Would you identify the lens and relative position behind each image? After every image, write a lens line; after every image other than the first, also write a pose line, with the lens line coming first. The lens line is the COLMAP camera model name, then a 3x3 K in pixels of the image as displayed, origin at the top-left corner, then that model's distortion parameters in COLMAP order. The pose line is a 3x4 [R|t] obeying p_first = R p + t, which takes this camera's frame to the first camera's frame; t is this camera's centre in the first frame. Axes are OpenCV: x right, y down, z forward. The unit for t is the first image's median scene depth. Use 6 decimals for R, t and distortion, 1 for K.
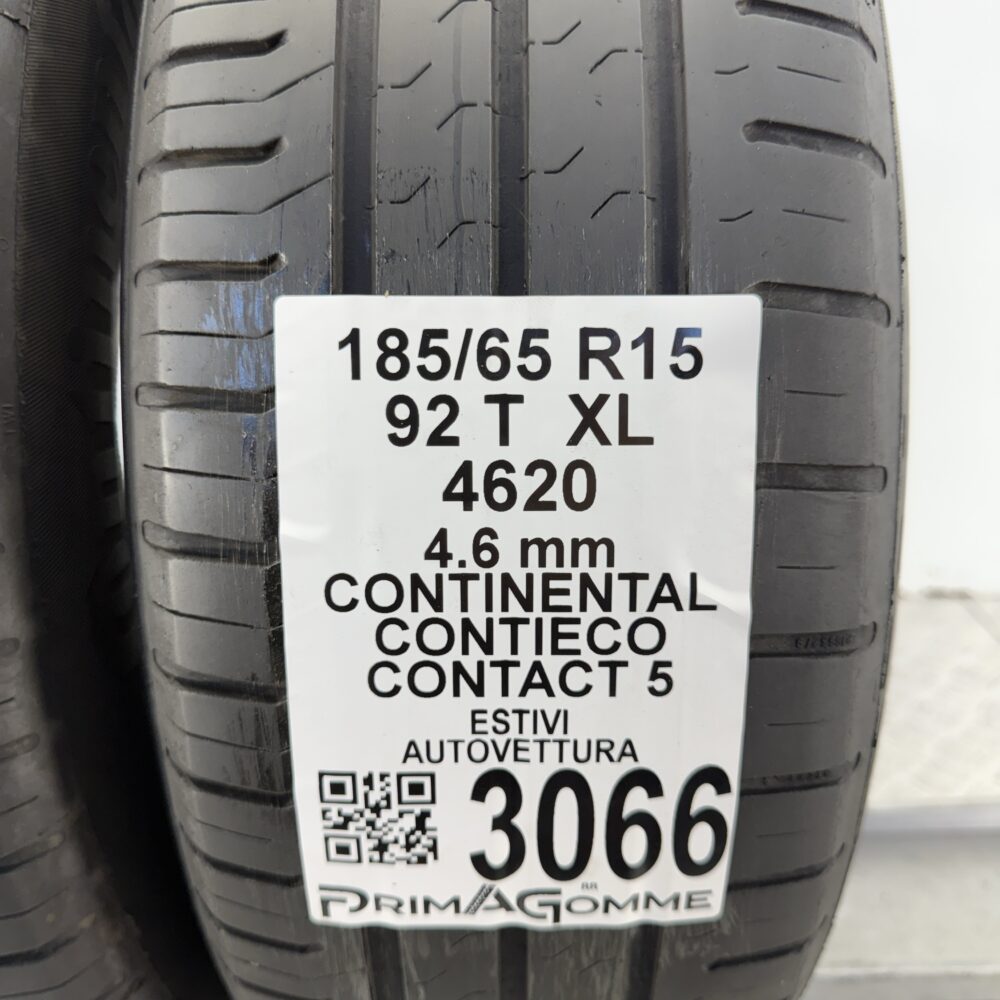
lens RADIAL K [[938.8, 0, 500.0], [0, 938.8, 500.0], [0, 0, 1]] dist [0.146492, -0.312559]
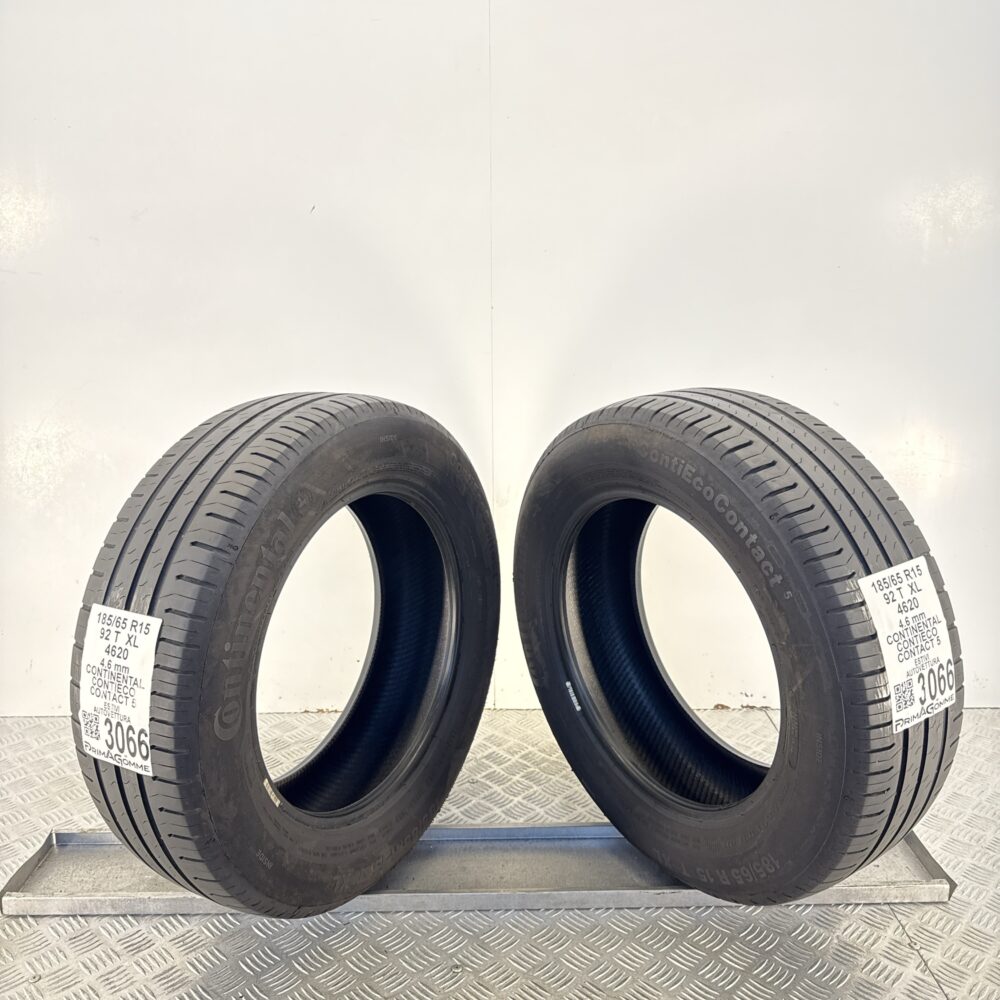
lens RADIAL K [[938.8, 0, 500.0], [0, 938.8, 500.0], [0, 0, 1]] dist [0.146492, -0.312559]
pose [[0.840614, -0.201658, 0.502694, -3.757076], [0.338355, 0.920243, -0.196642, -0.239707], [-0.422946, 0.335389, 0.841802, -2.173880]]
